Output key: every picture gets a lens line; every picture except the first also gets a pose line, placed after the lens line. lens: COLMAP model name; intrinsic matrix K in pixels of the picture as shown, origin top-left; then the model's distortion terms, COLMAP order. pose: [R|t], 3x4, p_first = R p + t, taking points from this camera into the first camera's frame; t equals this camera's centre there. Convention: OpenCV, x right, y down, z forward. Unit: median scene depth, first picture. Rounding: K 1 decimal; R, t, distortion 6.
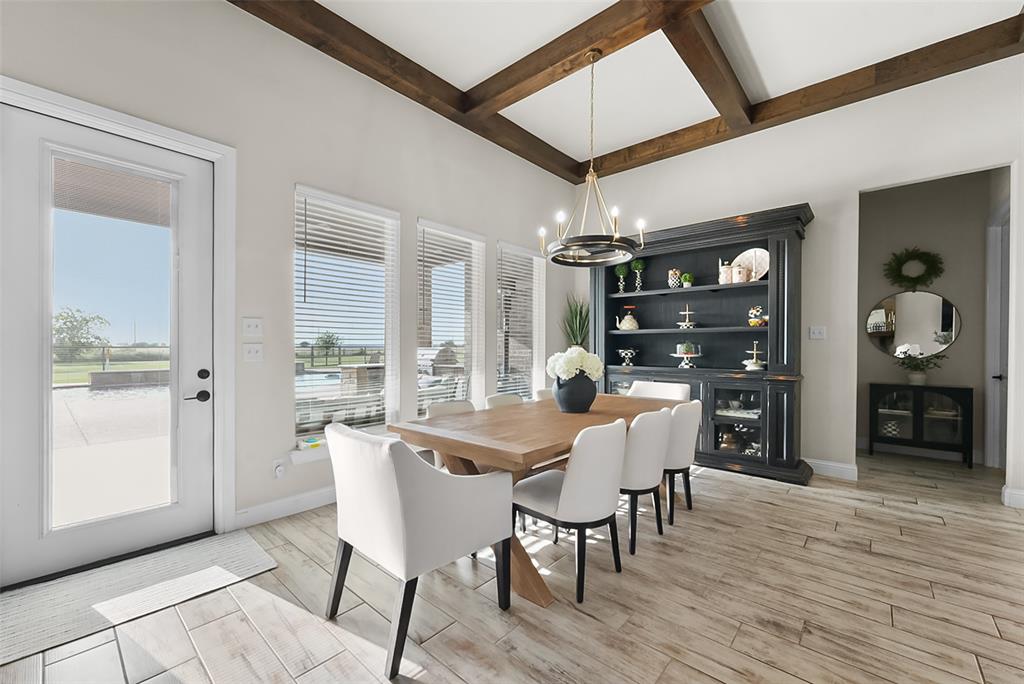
lens RADIAL K [[410.5, 0, 508.1], [0, 410.5, 350.5], [0, 0, 1]] dist [-0.002191, 0.000305]
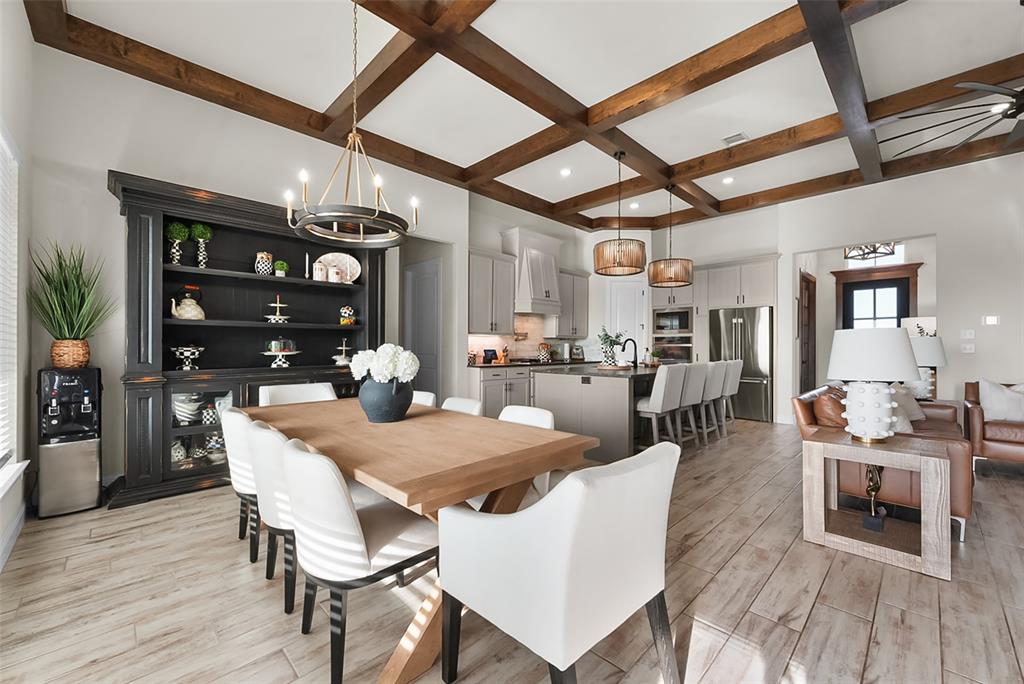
lens RADIAL K [[410.5, 0, 515.2], [0, 410.5, 342.2], [0, 0, 1]] dist [-0.002191, 0.000305]
pose [[0.058375, 0.004642, 0.998284, -0.421630], [0.006756, 0.999964, -0.005044, -0.003568], [-0.998272, 0.007039, 0.058342, 0.440169]]
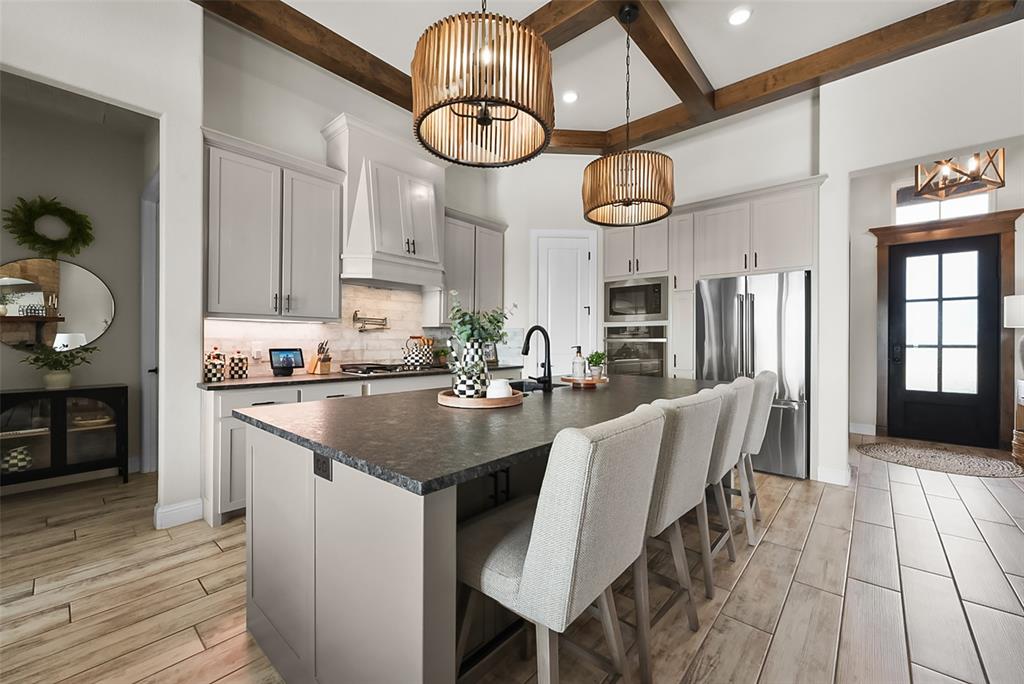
lens RADIAL K [[410.5, 0, 514.2], [0, 410.5, 339.4], [0, 0, 1]] dist [-0.002191, 0.000305]
pose [[-0.007285, -0.003118, 0.999969, 0.273697], [0.004568, 0.999985, 0.003151, -0.002151], [-0.999963, 0.004591, -0.007270, 0.202682]]
